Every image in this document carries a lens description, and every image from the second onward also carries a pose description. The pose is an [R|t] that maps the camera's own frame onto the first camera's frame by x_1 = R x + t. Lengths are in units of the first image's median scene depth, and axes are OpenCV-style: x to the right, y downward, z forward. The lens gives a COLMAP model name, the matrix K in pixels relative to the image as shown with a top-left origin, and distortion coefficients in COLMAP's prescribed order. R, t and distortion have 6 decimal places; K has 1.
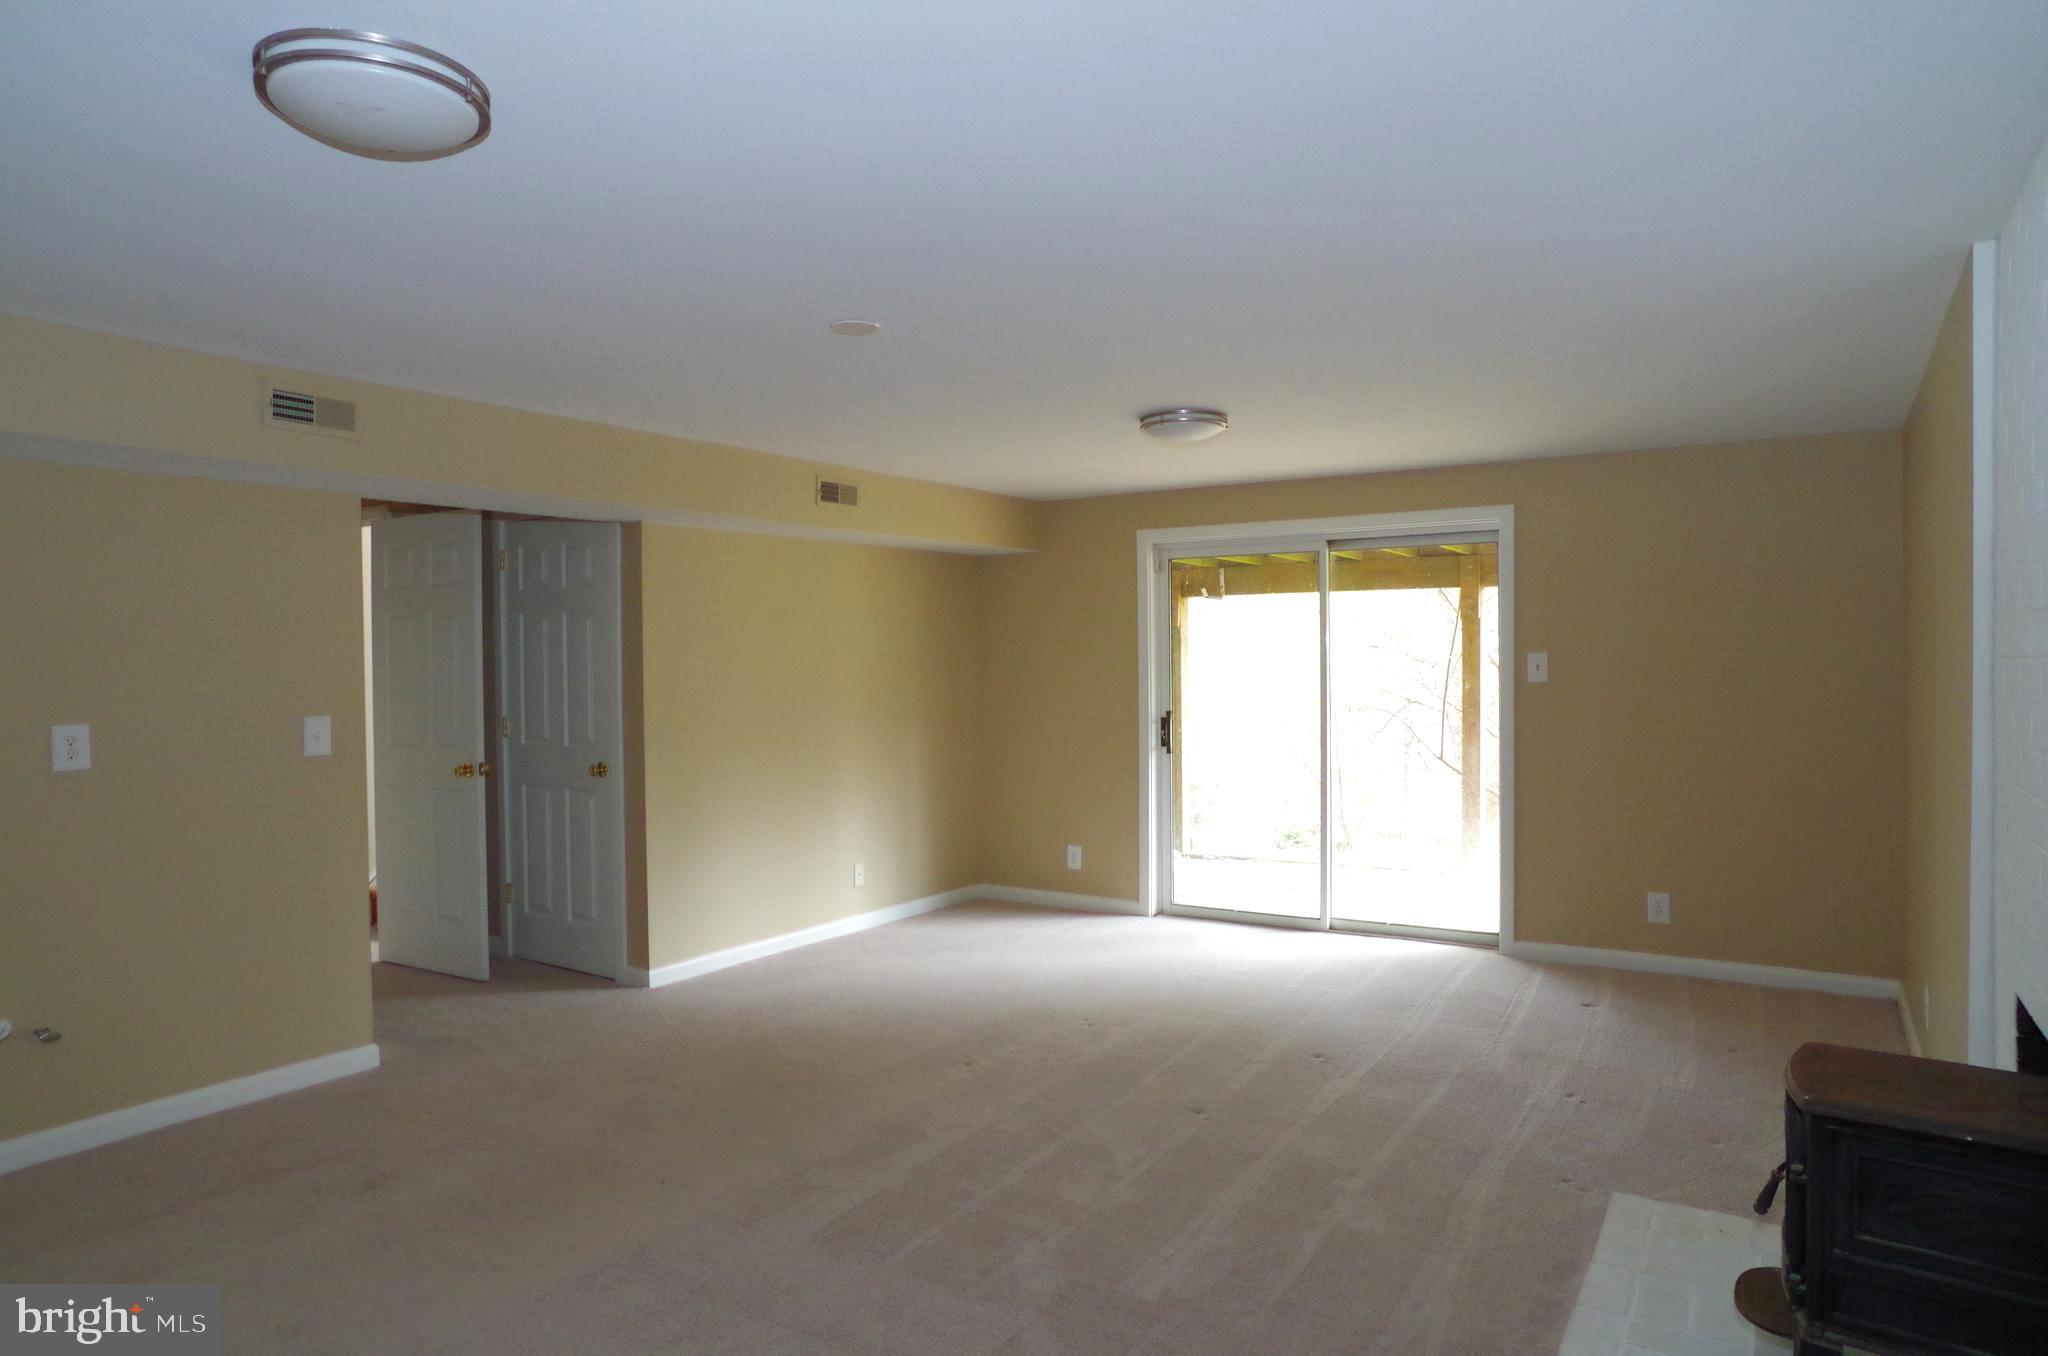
lens RADIAL K [[1261.8, 0, 1025.6], [0, 1261.8, 671.8], [0, 0, 1]] dist [-0.097473, 0.074342]
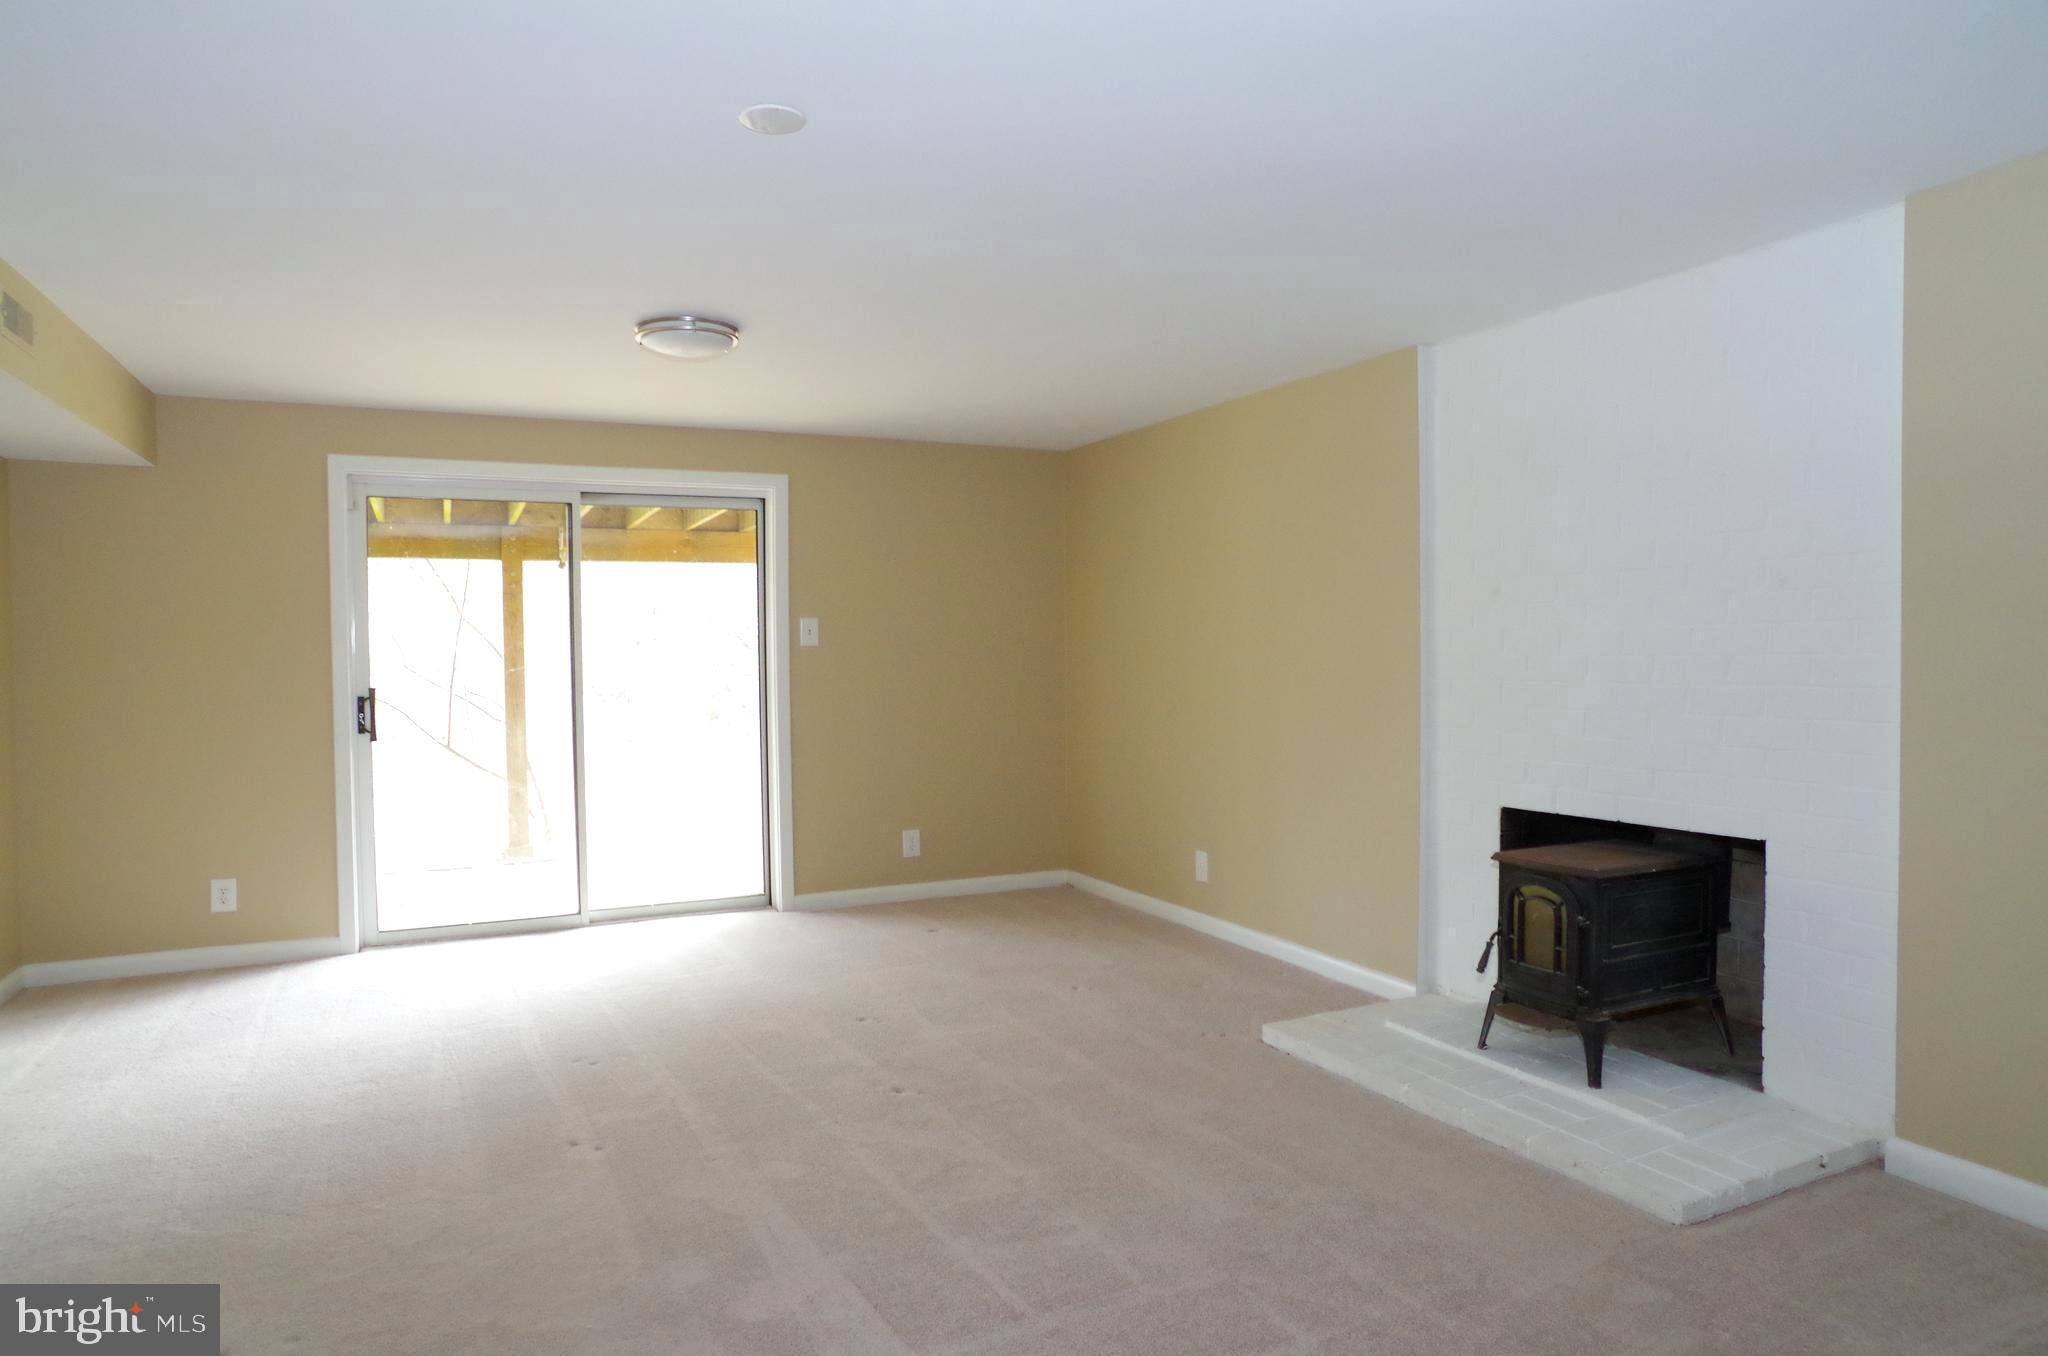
lens RADIAL K [[1261.8, 0, 1025.3], [0, 1261.8, 684.2], [0, 0, 1]] dist [-0.097473, 0.074342]
pose [[0.503865, -0.019389, 0.863565, -0.373462], [0.013259, 0.999804, 0.014712, 0.024412], [-0.863680, 0.004037, 0.504024, 0.275570]]
